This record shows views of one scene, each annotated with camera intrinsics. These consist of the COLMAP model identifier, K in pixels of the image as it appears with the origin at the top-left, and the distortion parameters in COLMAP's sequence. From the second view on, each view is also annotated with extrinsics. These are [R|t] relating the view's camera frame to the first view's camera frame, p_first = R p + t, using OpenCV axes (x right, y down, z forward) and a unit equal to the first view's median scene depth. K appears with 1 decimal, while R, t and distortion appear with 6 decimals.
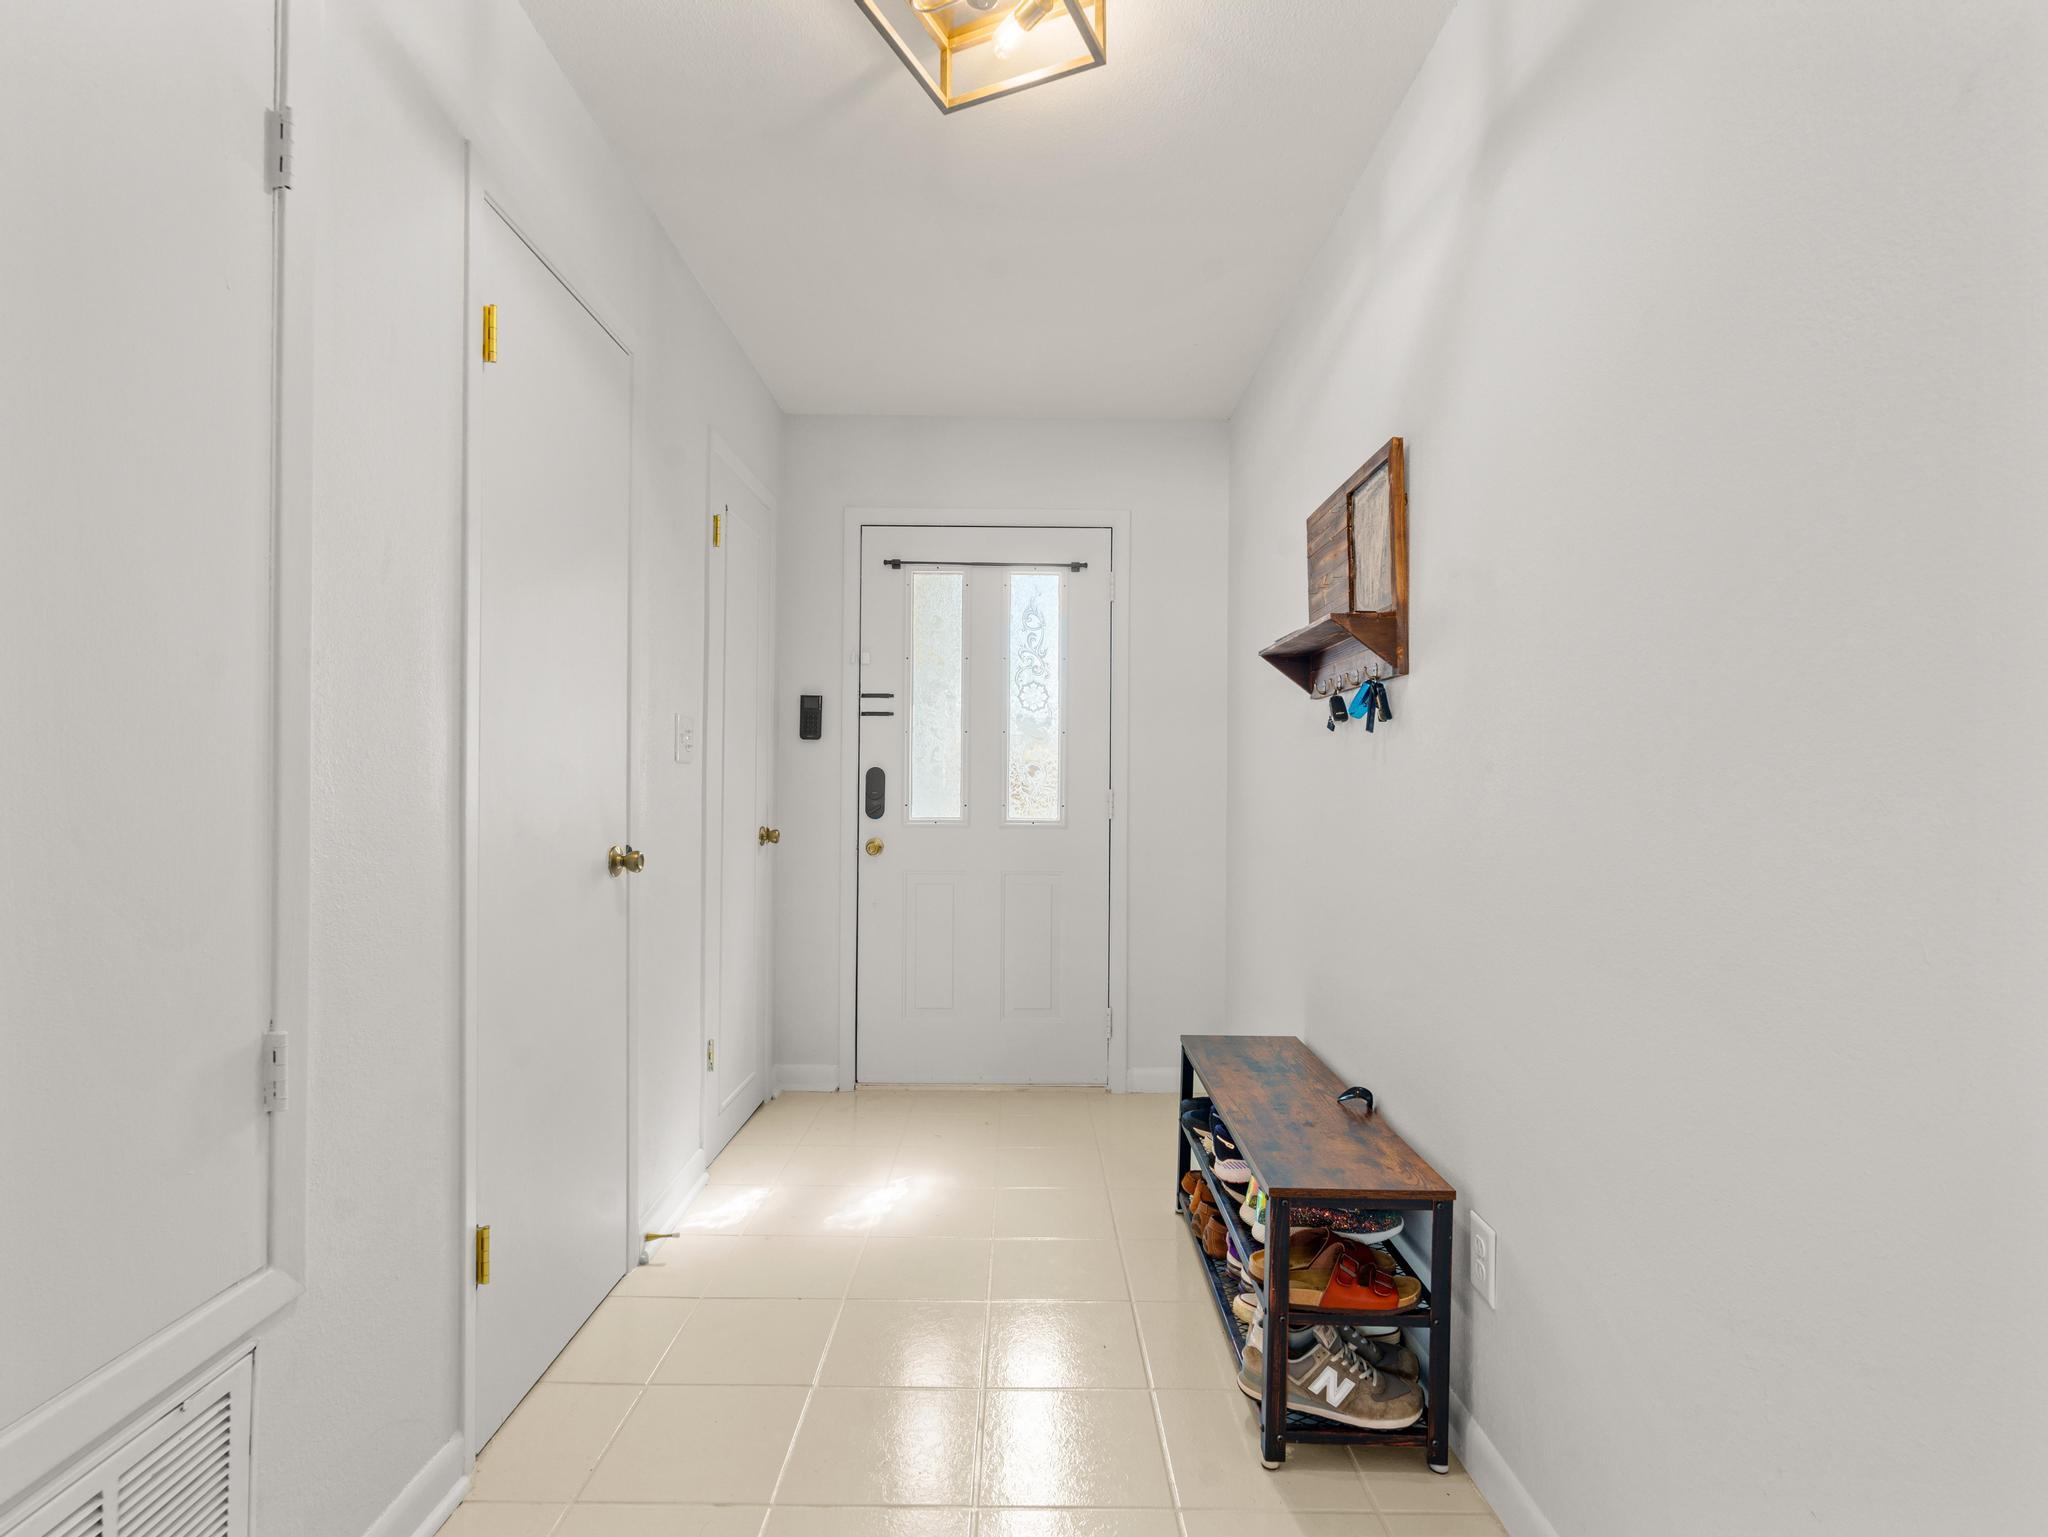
lens RADIAL K [[1011.4, 0, 1019.4], [0, 1011.4, 777.2], [0, 0, 1]] dist [-0.007215, 0.000285]
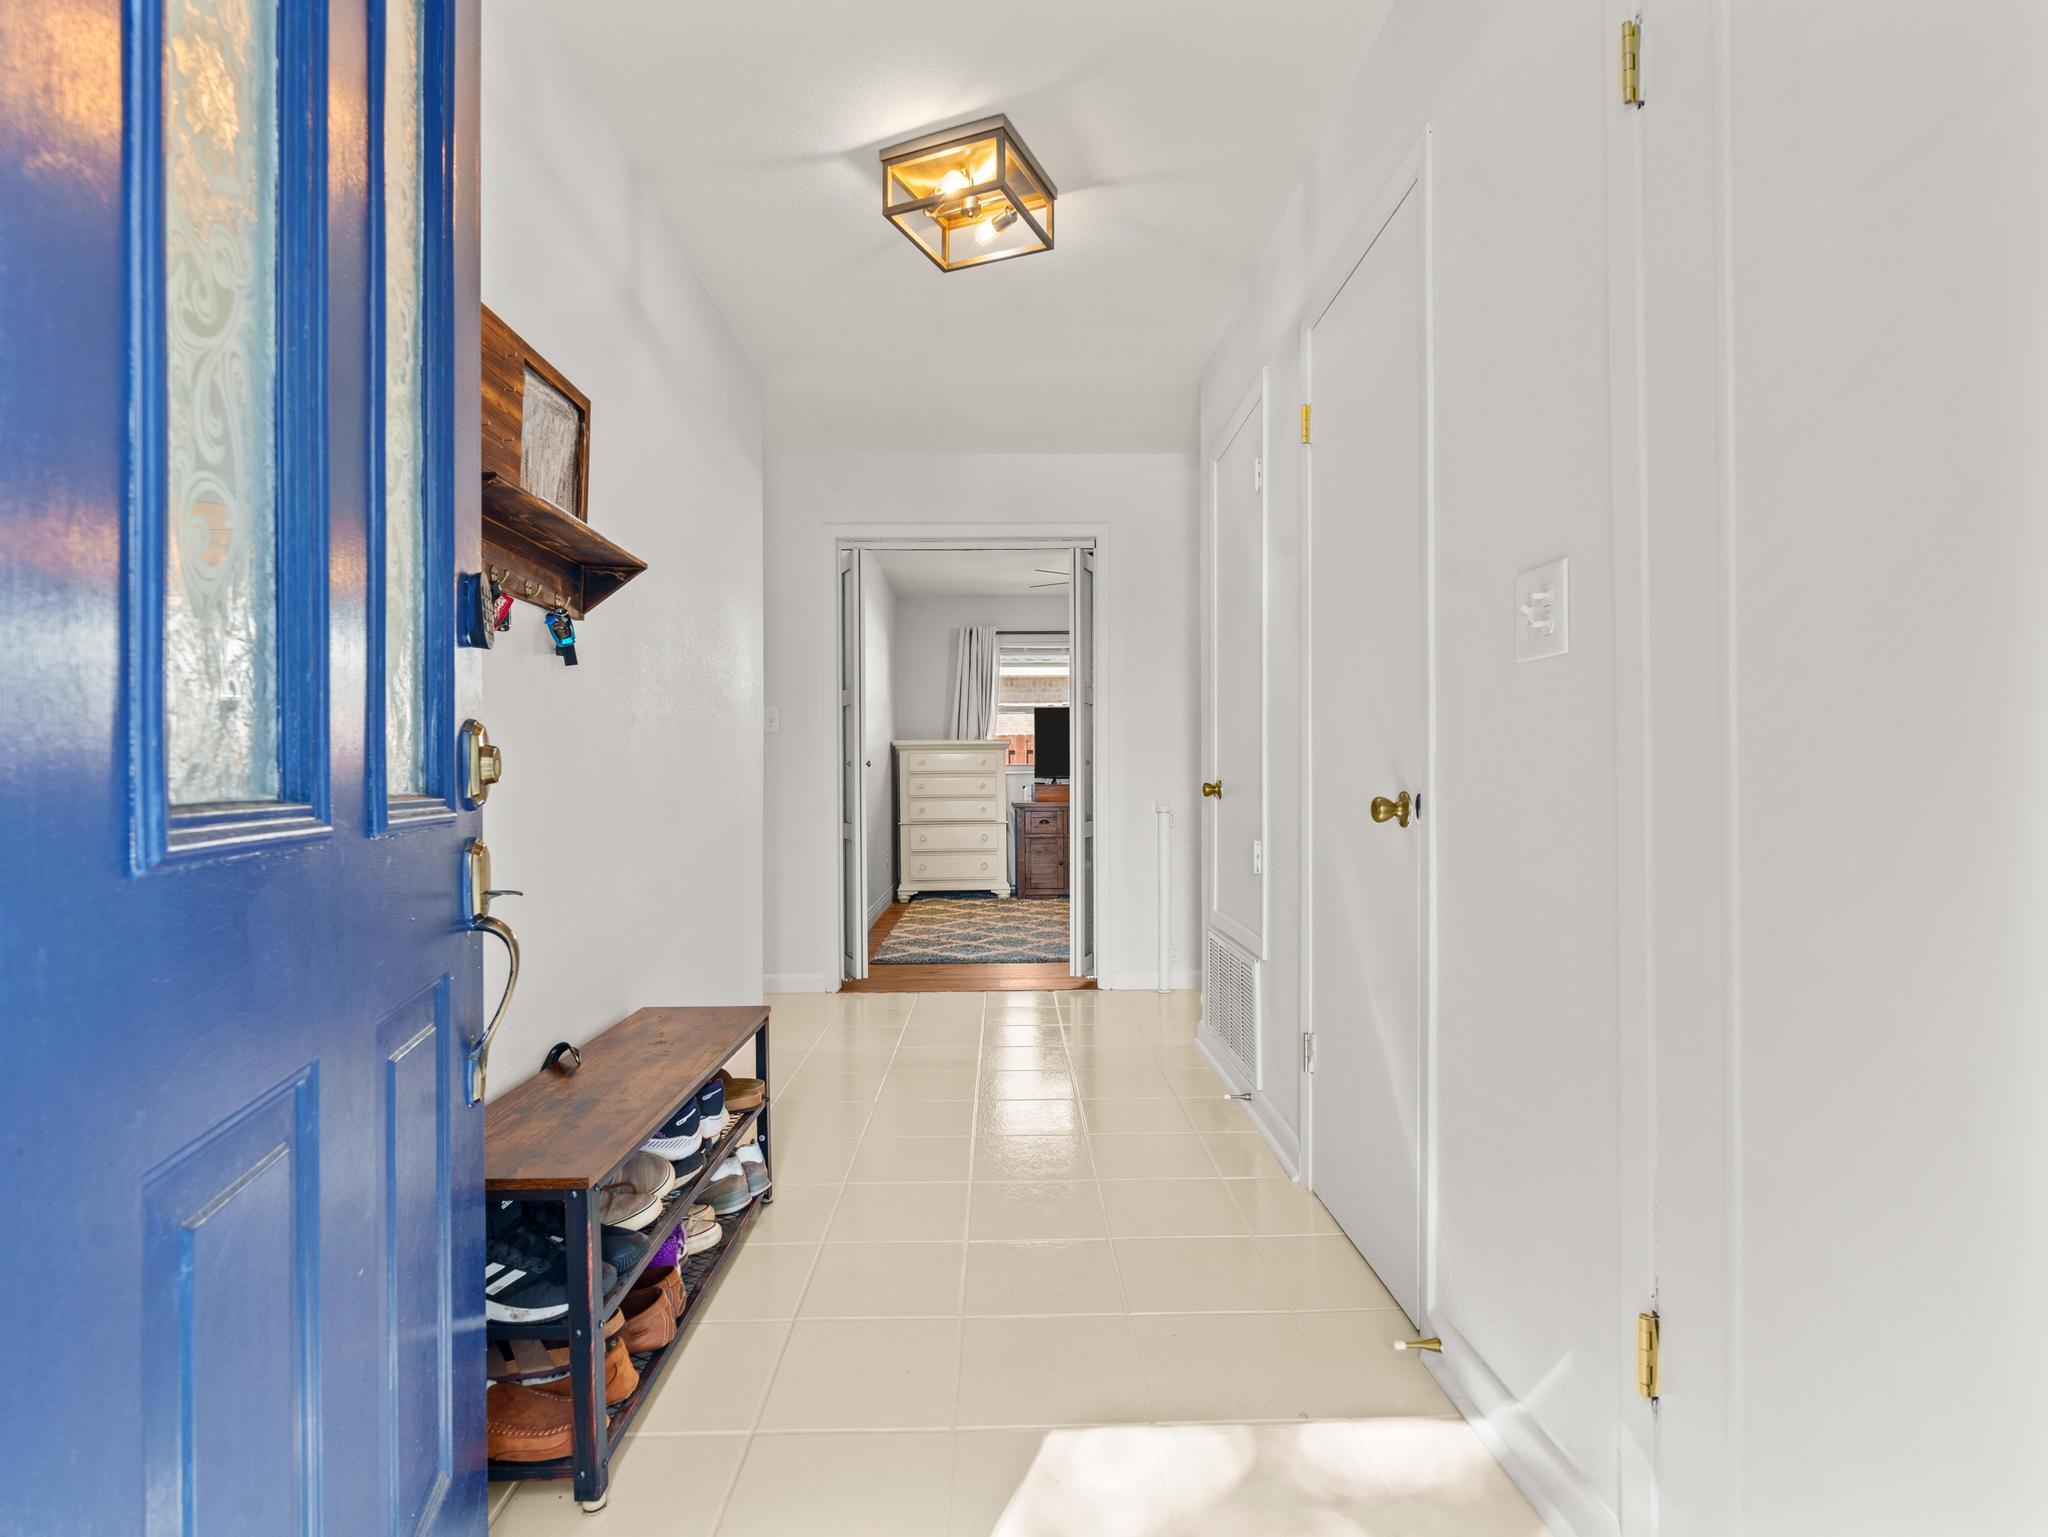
lens RADIAL K [[1011.4, 0, 1030.0], [0, 1011.4, 764.5], [0, 0, 1]] dist [-0.007215, 0.000285]
pose [[-0.999588, -0.001585, -0.028674, -0.064850], [-0.001101, 0.999857, -0.016884, 0.064309], [0.028696, -0.016845, -0.999446, 1.924718]]
